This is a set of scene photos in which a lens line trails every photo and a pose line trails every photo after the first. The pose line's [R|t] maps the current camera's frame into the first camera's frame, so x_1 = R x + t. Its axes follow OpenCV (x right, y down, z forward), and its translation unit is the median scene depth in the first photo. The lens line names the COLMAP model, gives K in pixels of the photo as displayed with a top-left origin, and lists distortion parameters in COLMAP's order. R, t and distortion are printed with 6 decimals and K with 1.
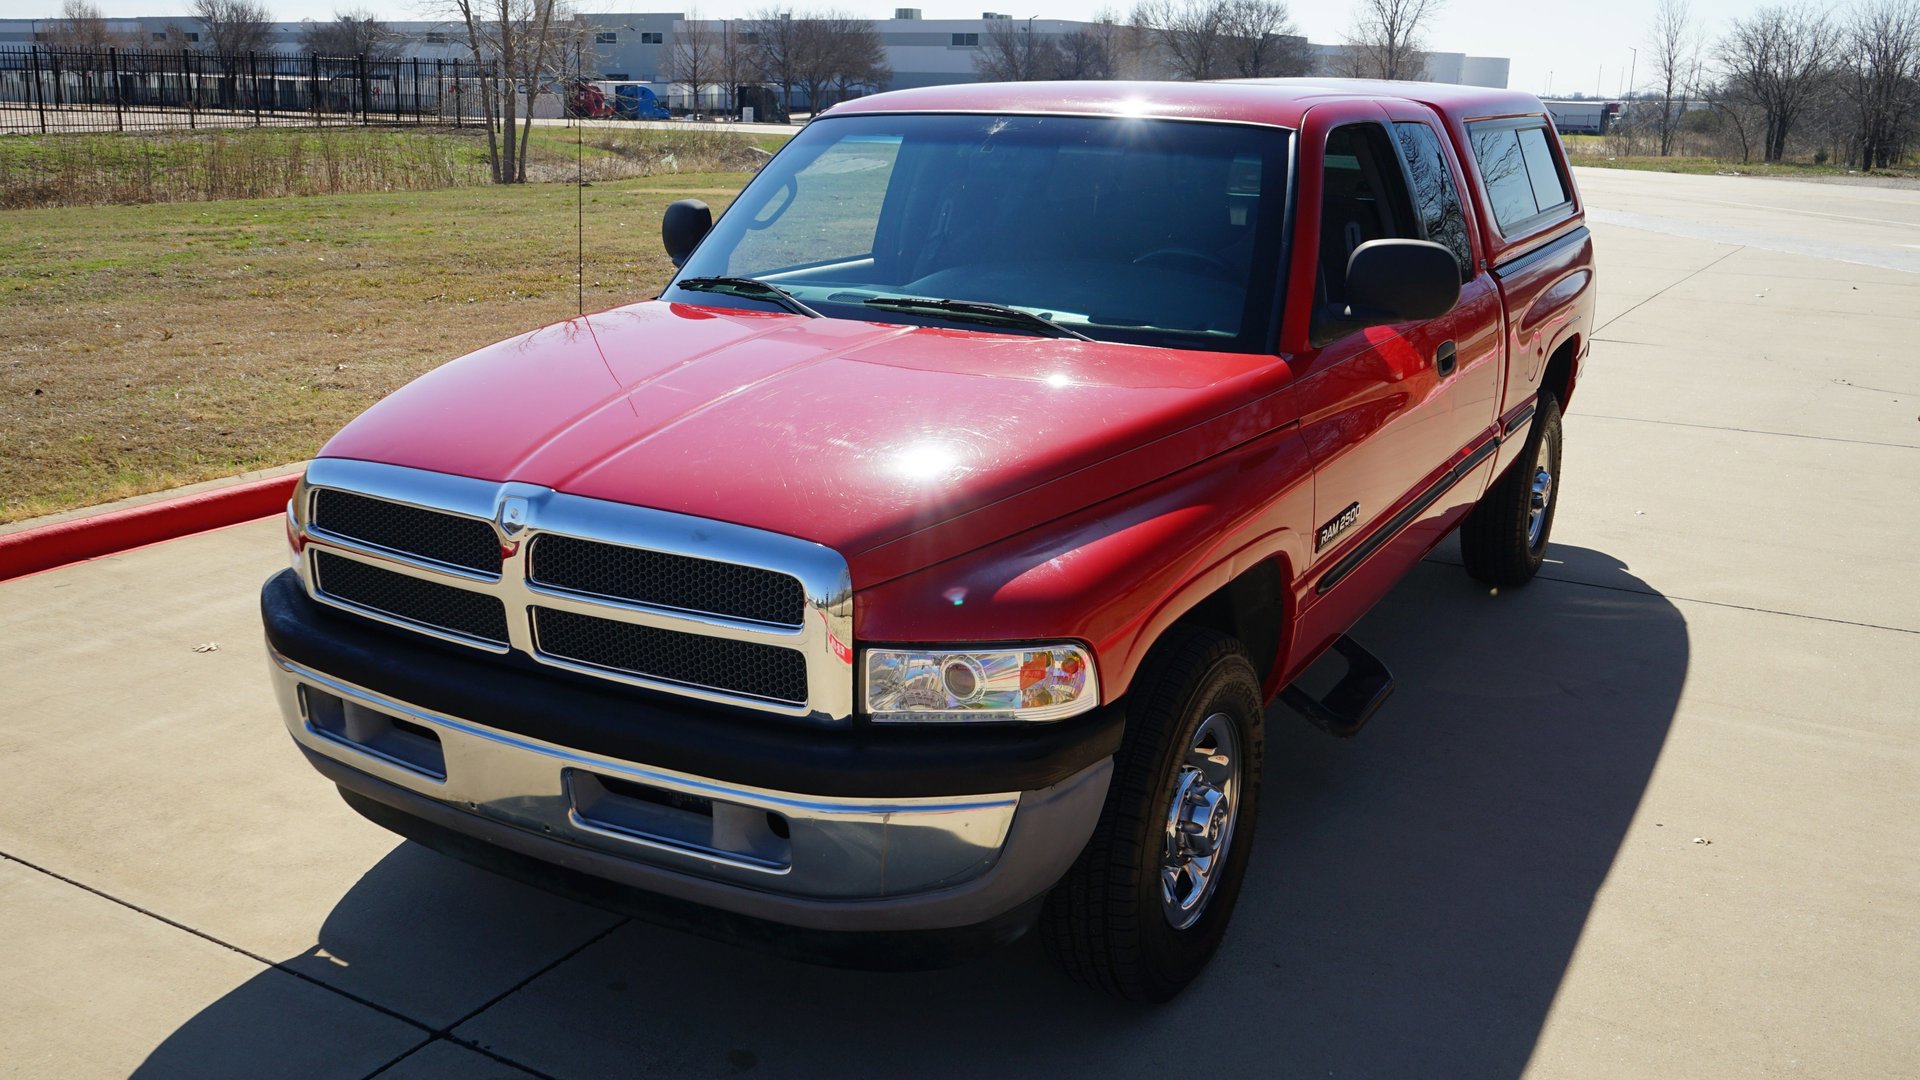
lens RADIAL K [[1632.0, 0, 938.0], [0, 1632.0, 555.7], [0, 0, 1]] dist [-0.012787, 0.009268]
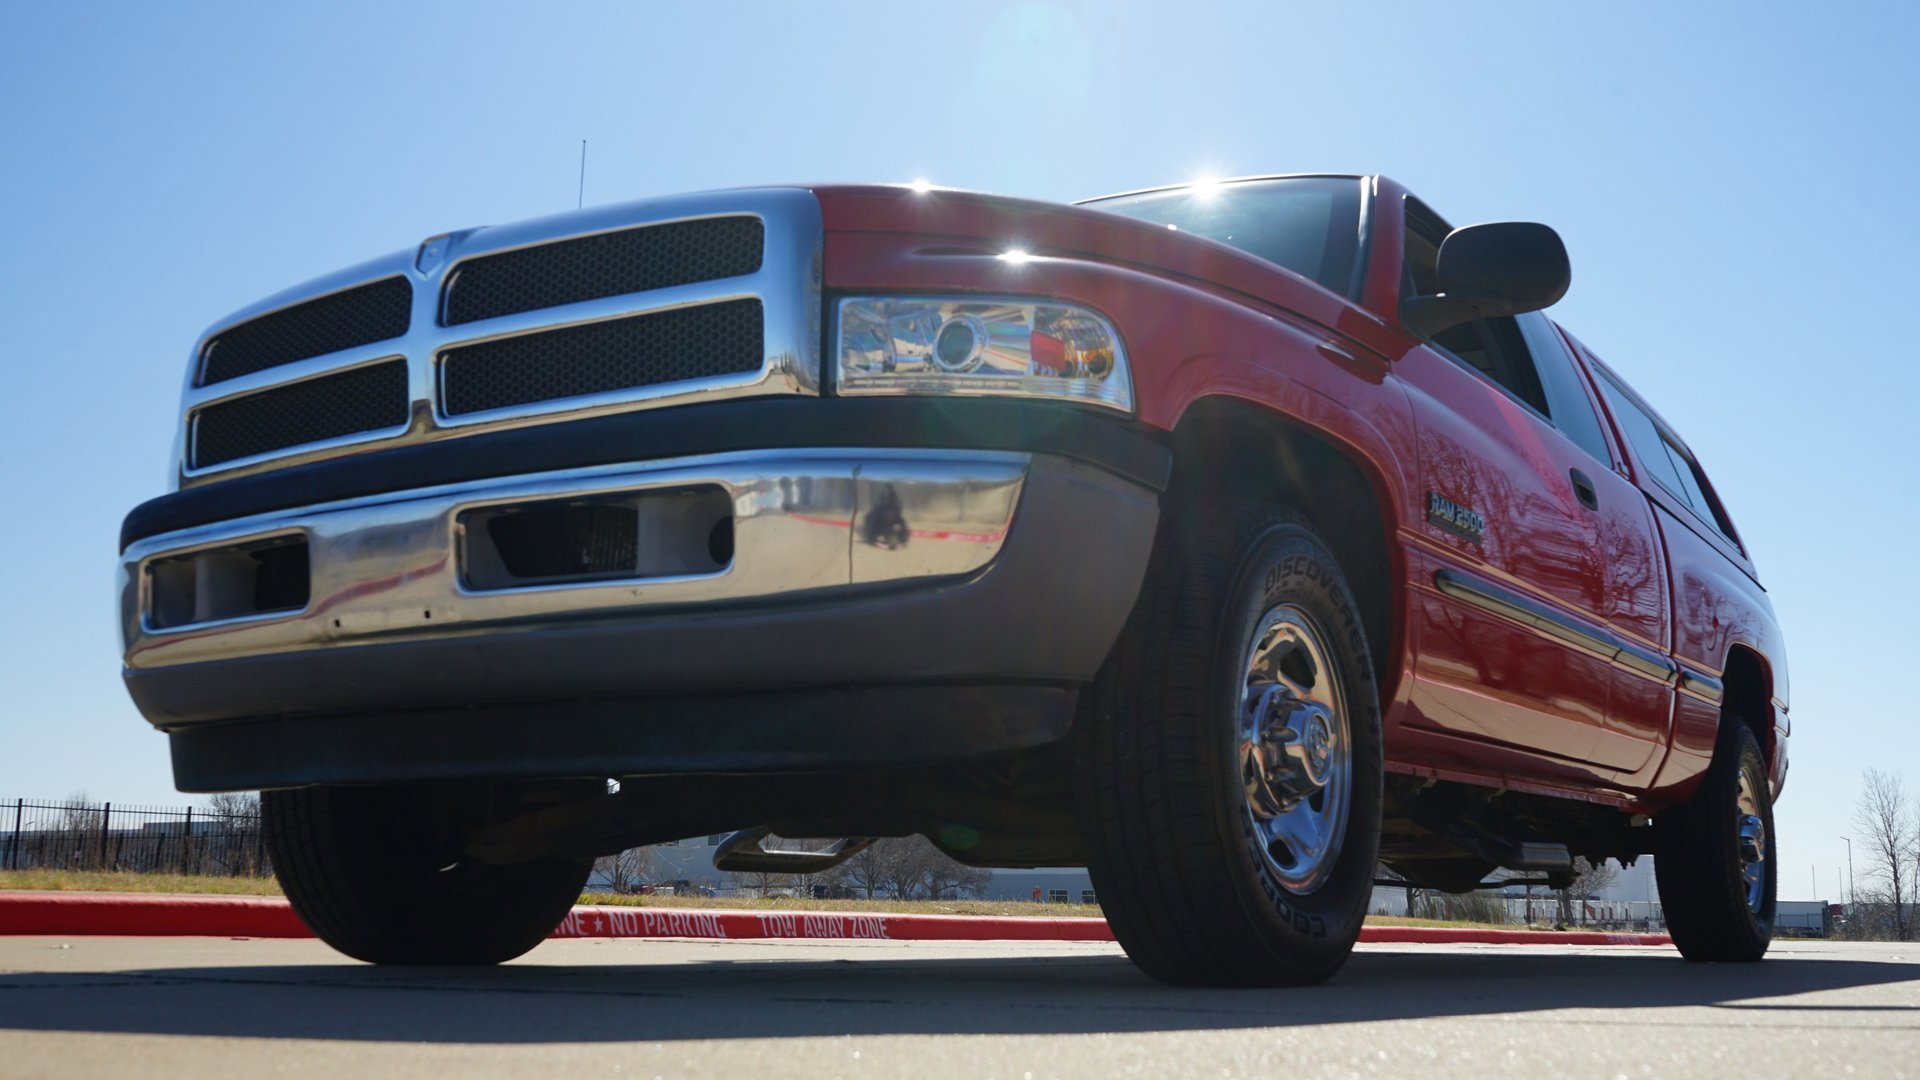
lens RADIAL K [[1957.8, 0, 973.5], [0, 1957.8, 578.9], [0, 0, 1]] dist [0.006206, 0.000000]
pose [[0.999543, -0.015382, -0.026038, 0.039257], [0.003003, 0.907203, -0.420683, 0.502849], [0.030093, 0.420413, 0.906834, 0.147870]]
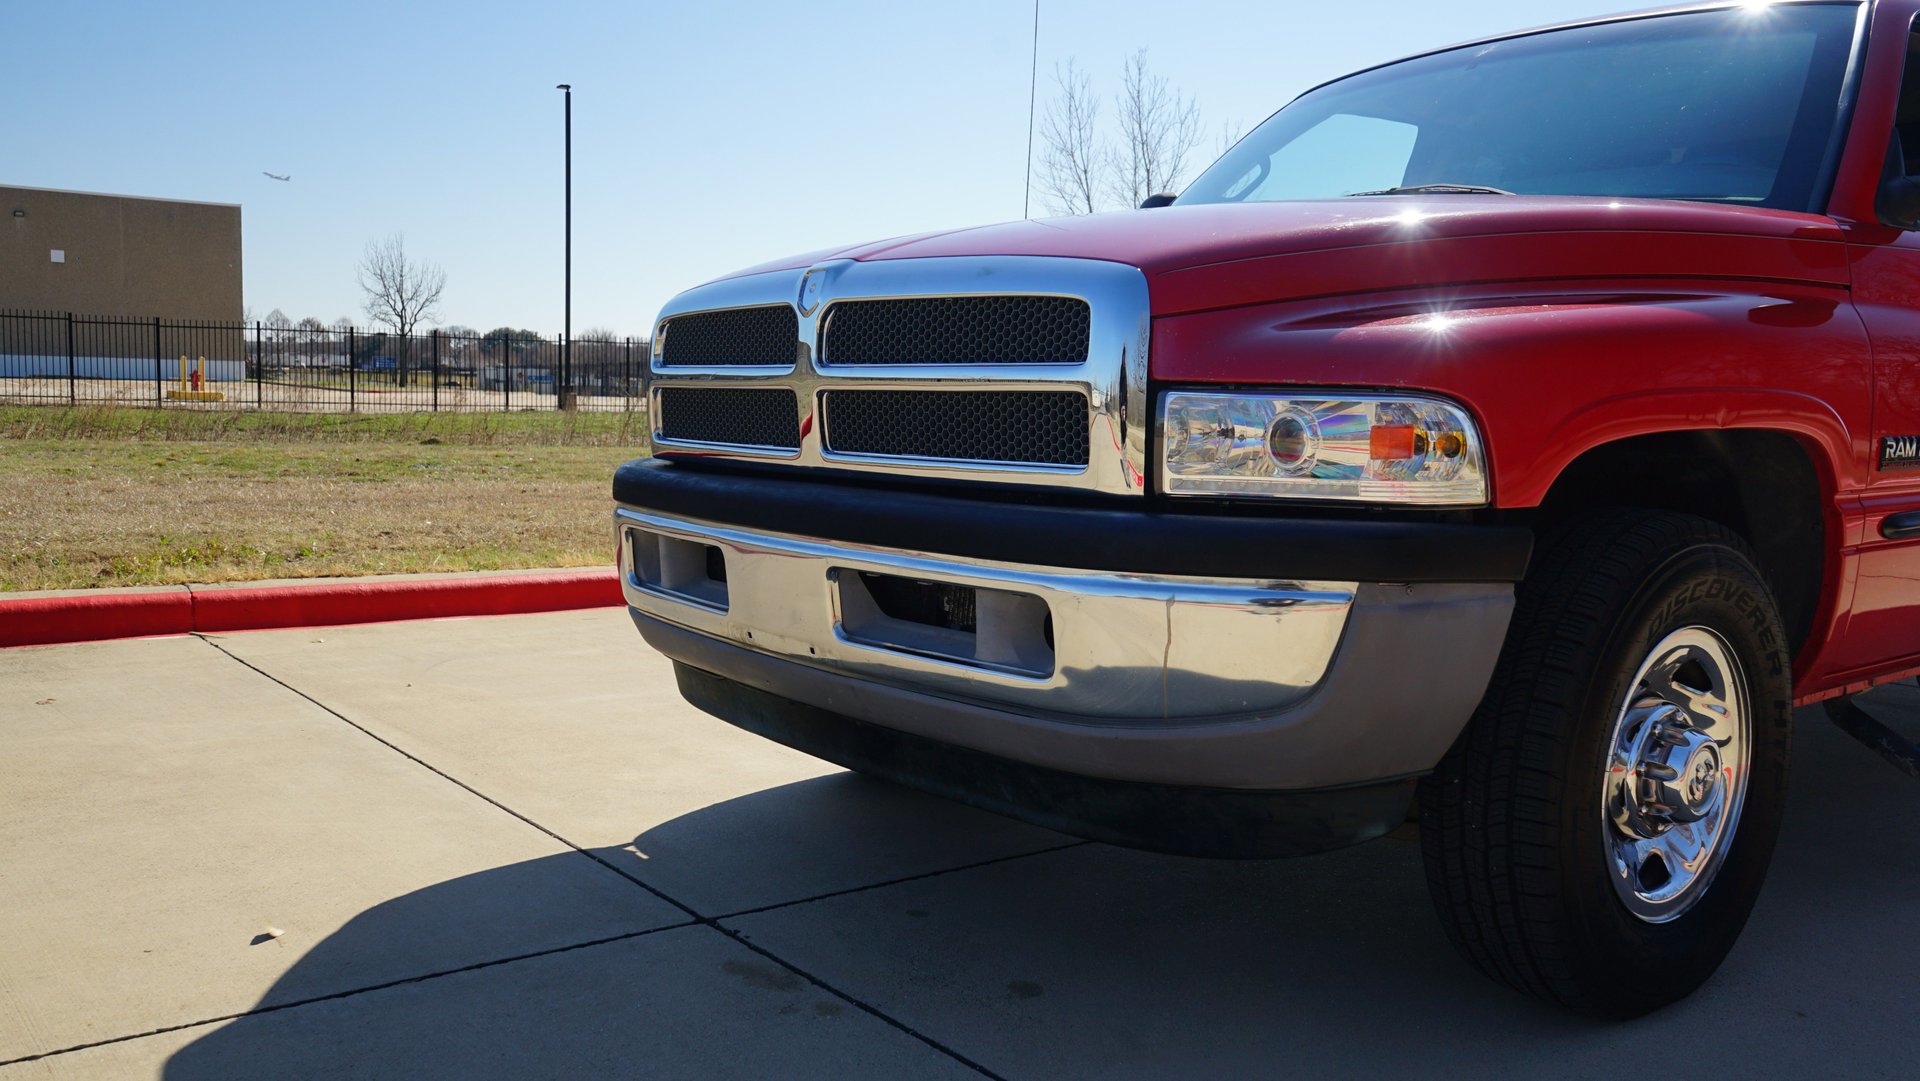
lens RADIAL K [[1580.1, 0, 954.5], [0, 1580.1, 548.8], [0, 0, 1]] dist [-0.002057, -0.006888]
pose [[0.932926, 0.038059, -0.358051, 0.115285], [-0.101888, 0.981659, -0.161132, 0.223593], [0.345351, 0.186806, 0.919694, 0.234007]]
